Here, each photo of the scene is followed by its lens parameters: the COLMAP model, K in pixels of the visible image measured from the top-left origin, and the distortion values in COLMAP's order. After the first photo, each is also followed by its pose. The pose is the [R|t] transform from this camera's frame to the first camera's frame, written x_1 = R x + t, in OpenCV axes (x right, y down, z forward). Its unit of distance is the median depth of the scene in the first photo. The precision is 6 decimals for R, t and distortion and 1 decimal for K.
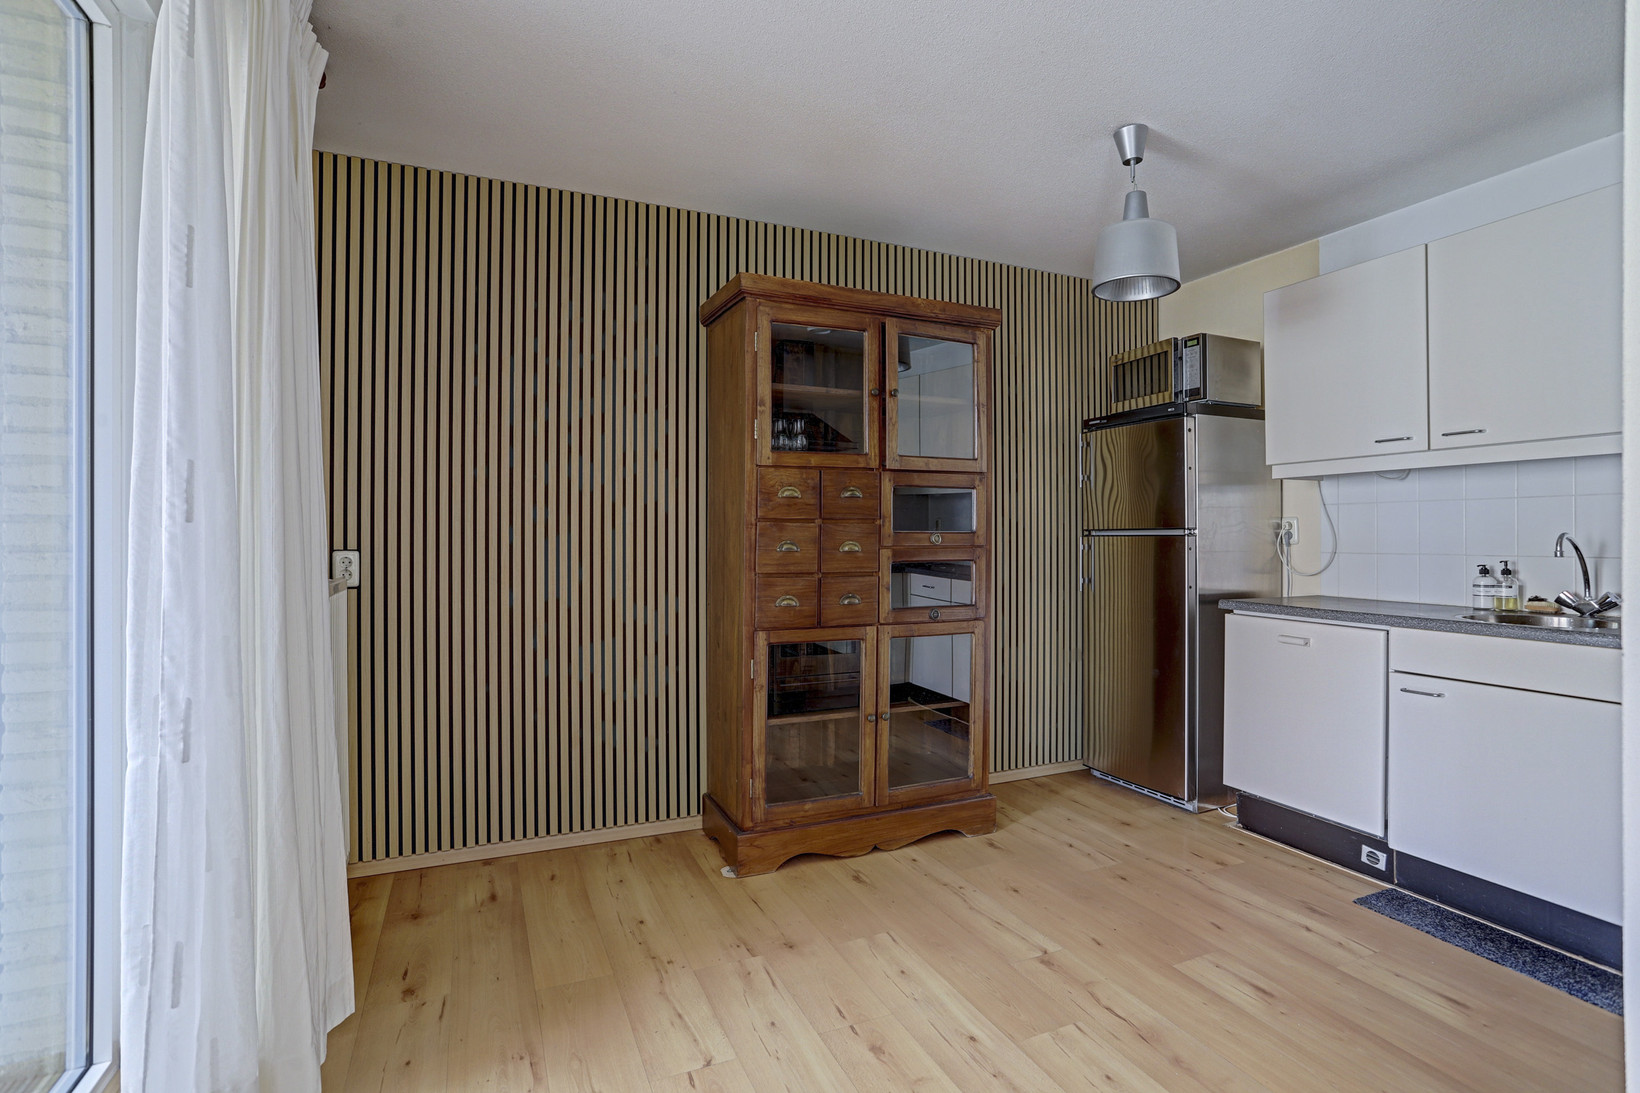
lens RADIAL K [[794.6, 0, 826.4], [0, 794.6, 536.7], [0, 0, 1]] dist [-0.045879, 0.024355]
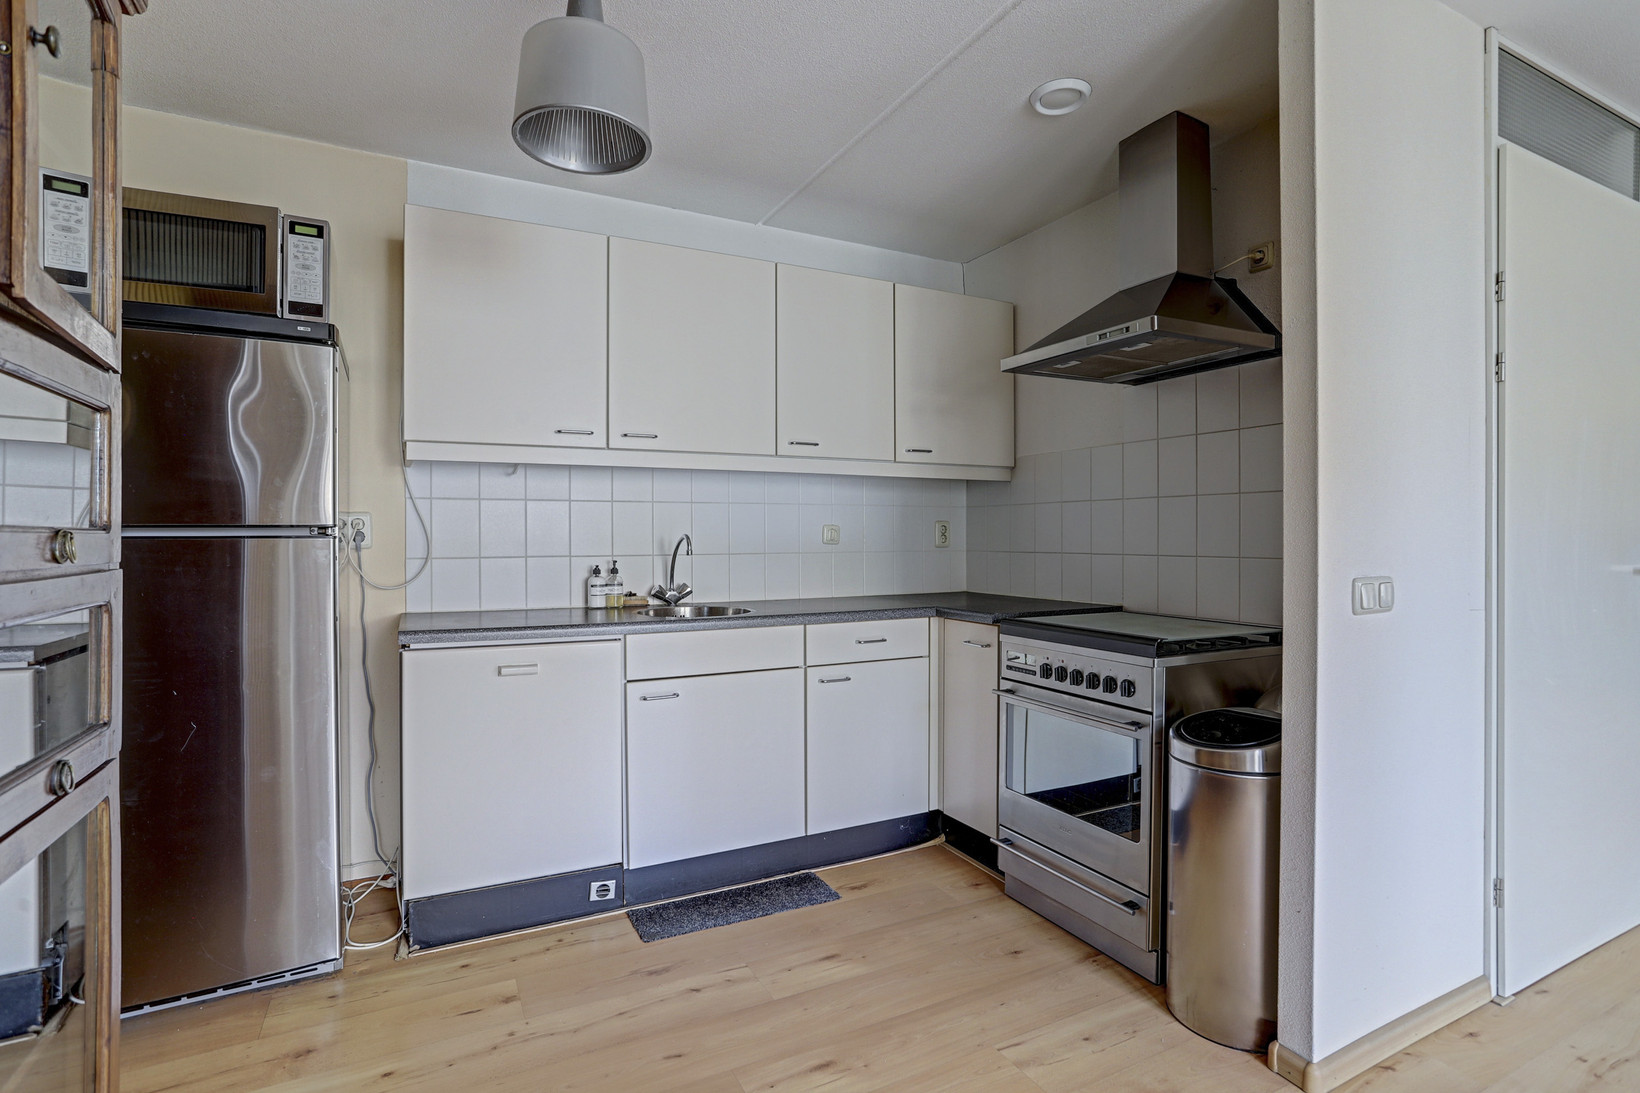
lens RADIAL K [[794.6, 0, 816.1], [0, 794.6, 532.2], [0, 0, 1]] dist [-0.045879, 0.024355]
pose [[-0.053096, 0.003541, 0.998583, -0.201791], [0.001187, 0.999993, -0.003483, -0.003426], [-0.998589, 0.001000, -0.053100, 0.695204]]
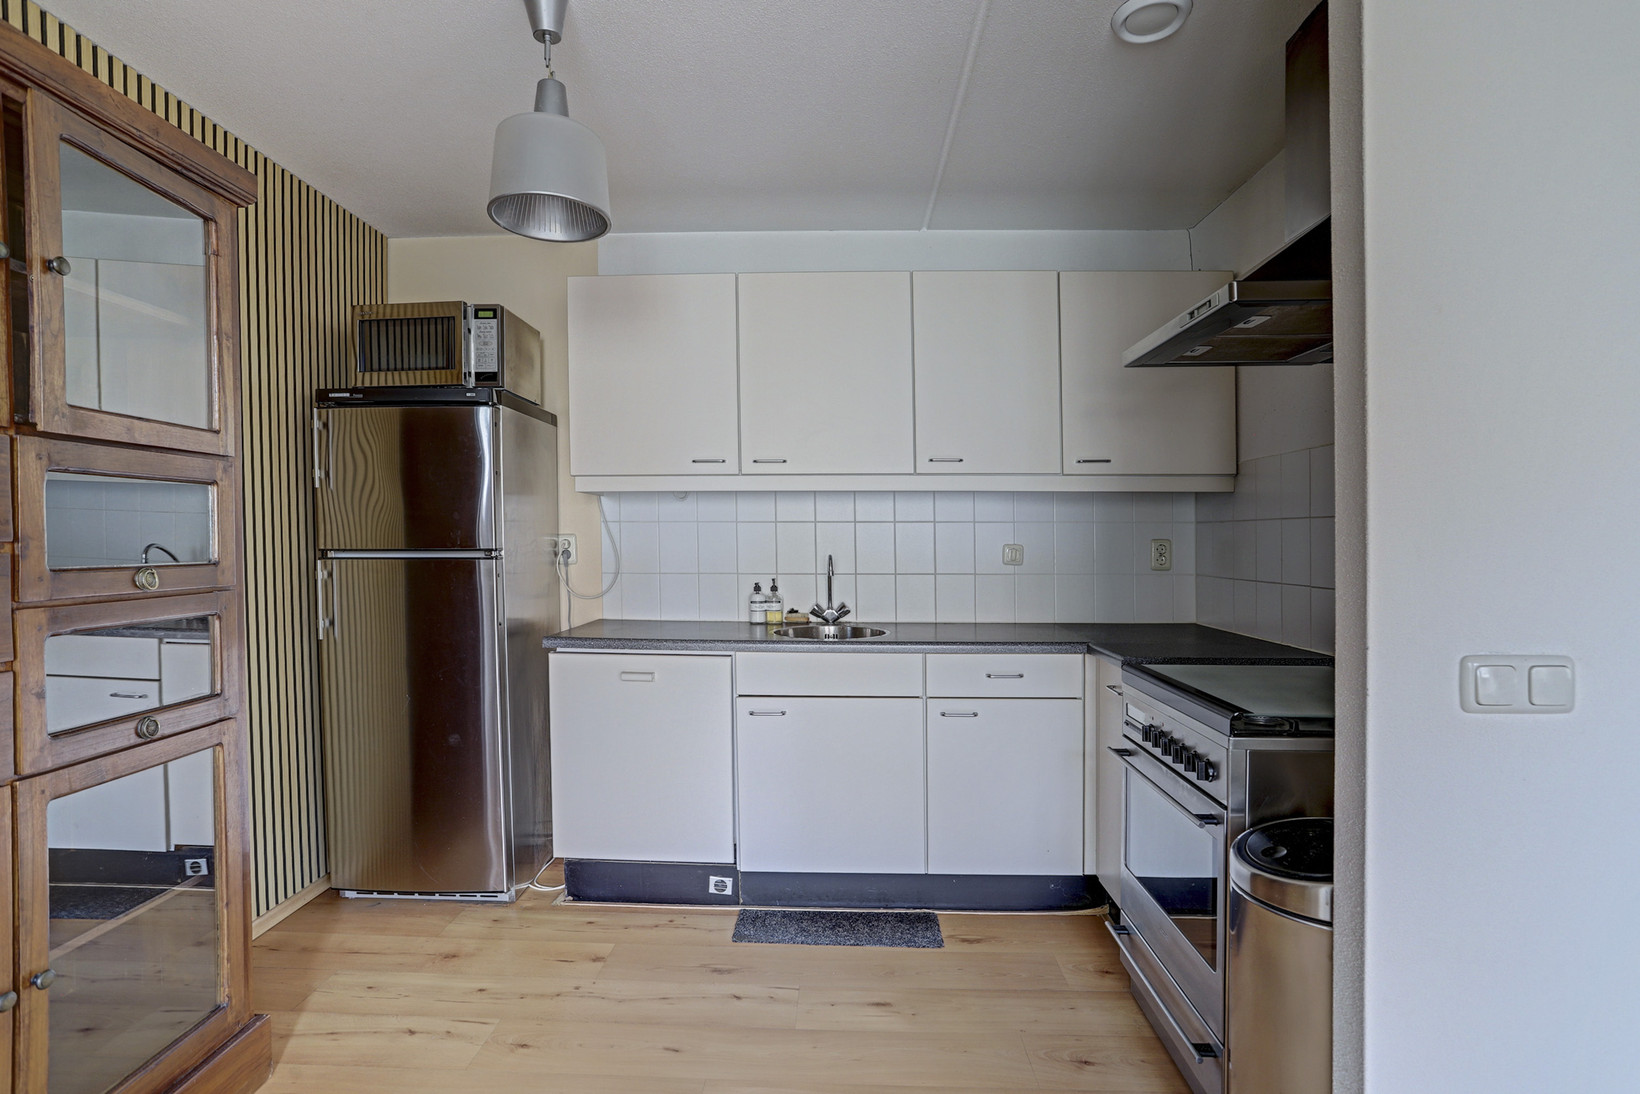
lens RADIAL K [[794.6, 0, 806.4], [0, 794.6, 554.3], [0, 0, 1]] dist [-0.045879, 0.024355]
pose [[0.447993, -0.017257, 0.893871, -0.118061], [-0.001813, 0.999794, 0.020210, -0.024297], [-0.894035, -0.010674, 0.447869, 0.398390]]
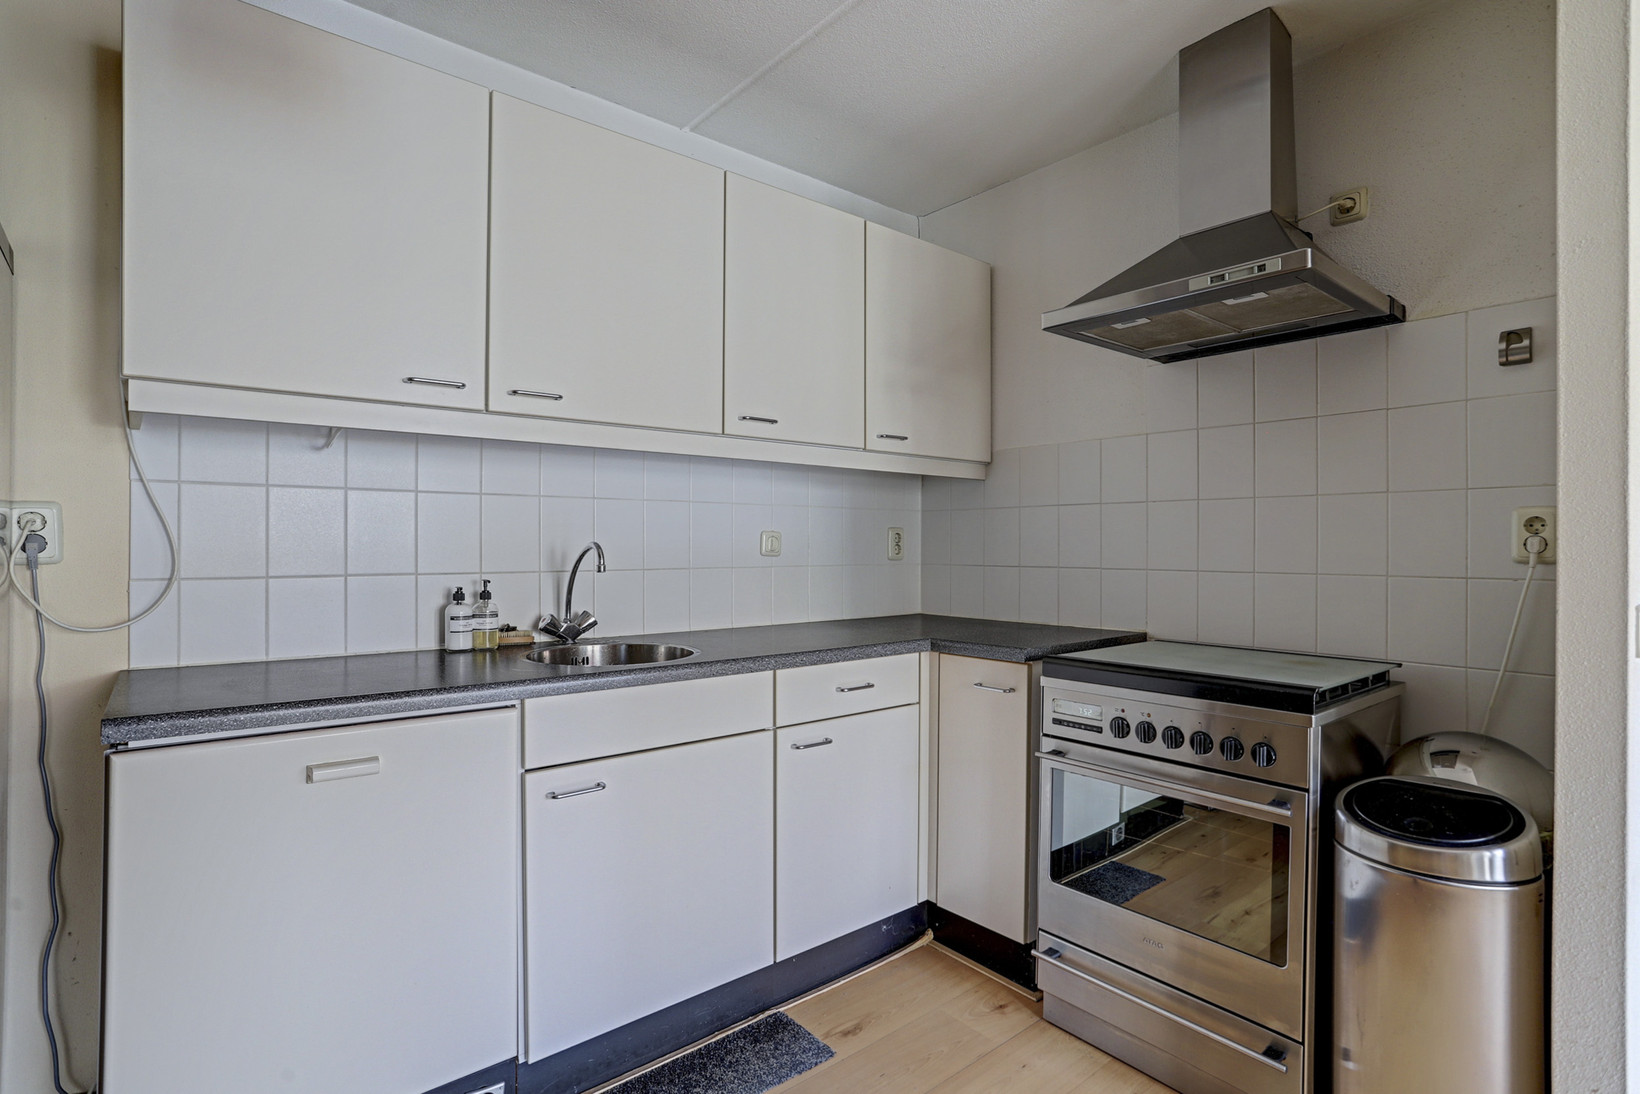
lens RADIAL K [[794.6, 0, 811.4], [0, 794.6, 538.5], [0, 0, 1]] dist [-0.045879, 0.024355]
pose [[-0.267074, 0.005885, 0.963658, 0.068013], [-0.003565, 0.999968, -0.007095, -0.003481], [-0.963669, -0.005330, -0.267045, 0.802857]]
